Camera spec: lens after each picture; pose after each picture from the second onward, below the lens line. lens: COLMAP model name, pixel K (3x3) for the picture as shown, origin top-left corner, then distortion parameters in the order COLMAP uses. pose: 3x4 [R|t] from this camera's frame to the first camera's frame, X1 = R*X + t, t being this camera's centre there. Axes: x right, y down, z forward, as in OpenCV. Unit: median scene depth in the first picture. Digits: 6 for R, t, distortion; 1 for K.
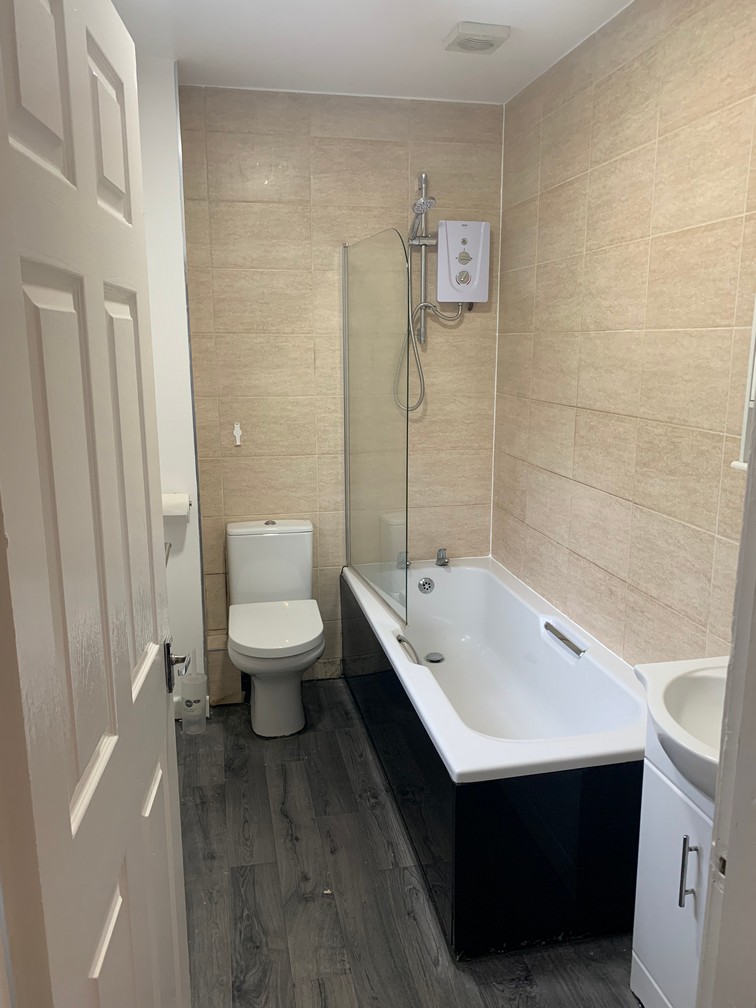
lens RADIAL K [[761.3, 0, 385.3], [0, 761.3, 507.1], [0, 0, 1]] dist [0.019147, -0.028934]
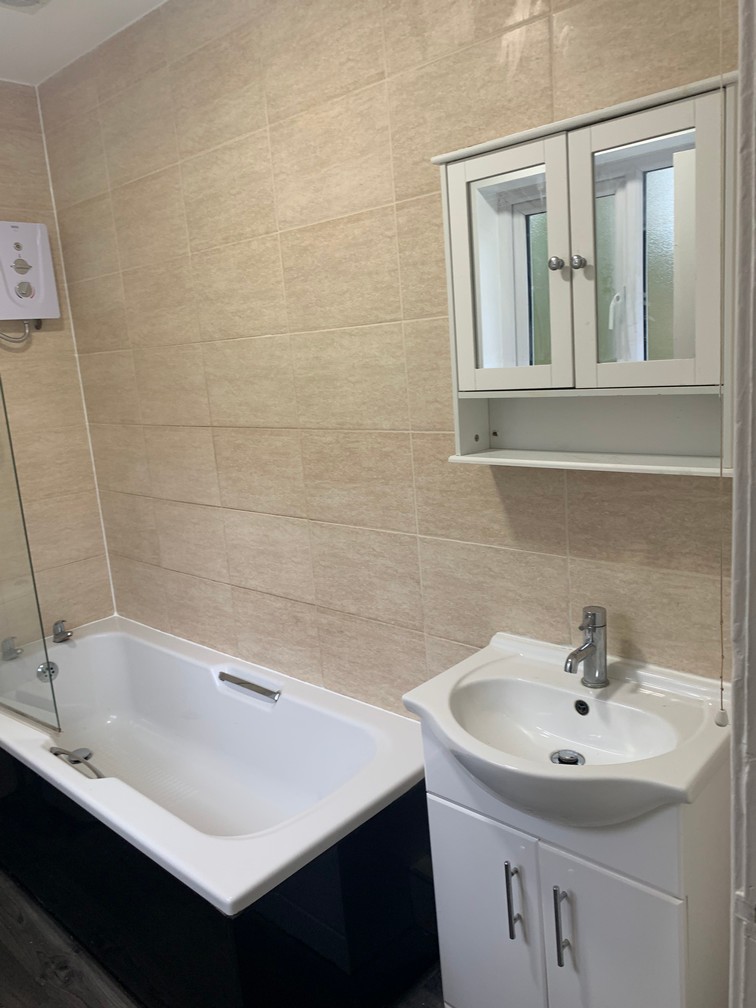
lens RADIAL K [[761.3, 0, 381.6], [0, 761.3, 498.7], [0, 0, 1]] dist [0.019147, -0.028934]
pose [[0.815323, -0.174609, 0.552050, -0.101271], [0.197244, 0.980176, 0.018712, -0.028290], [-0.544373, 0.093632, 0.833601, 0.173041]]
